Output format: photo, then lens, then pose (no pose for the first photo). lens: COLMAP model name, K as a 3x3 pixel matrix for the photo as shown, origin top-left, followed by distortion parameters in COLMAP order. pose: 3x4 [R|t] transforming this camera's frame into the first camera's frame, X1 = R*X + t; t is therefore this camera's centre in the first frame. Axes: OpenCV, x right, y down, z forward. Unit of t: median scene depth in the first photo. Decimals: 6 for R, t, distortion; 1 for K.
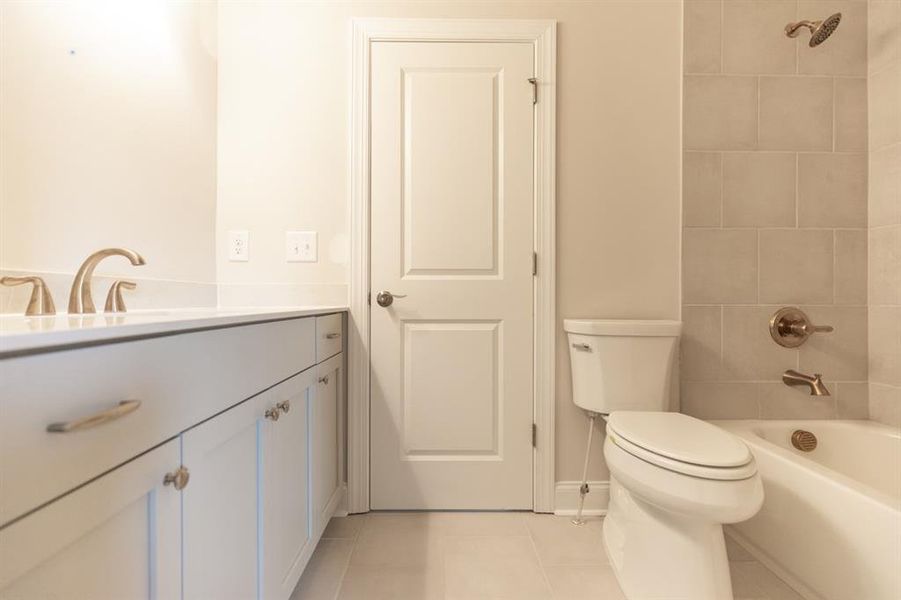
lens RADIAL K [[400.9, 0, 448.0], [0, 400.9, 298.8], [0, 0, 1]] dist [0.006017, -0.000408]
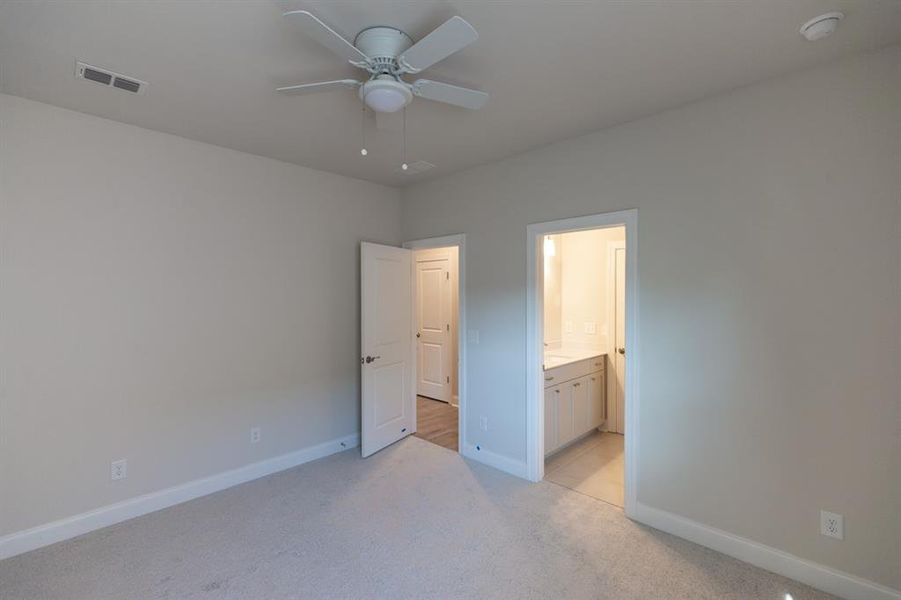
lens RADIAL K [[400.9, 0, 448.0], [0, 400.9, 298.8], [0, 0, 1]] dist [0.006017, -0.000408]
pose [[0.703787, 0.005097, -0.710393, 0.882118], [0.004558, 0.999921, 0.011690, -0.368373], [0.710397, -0.011465, 0.703708, -1.585748]]
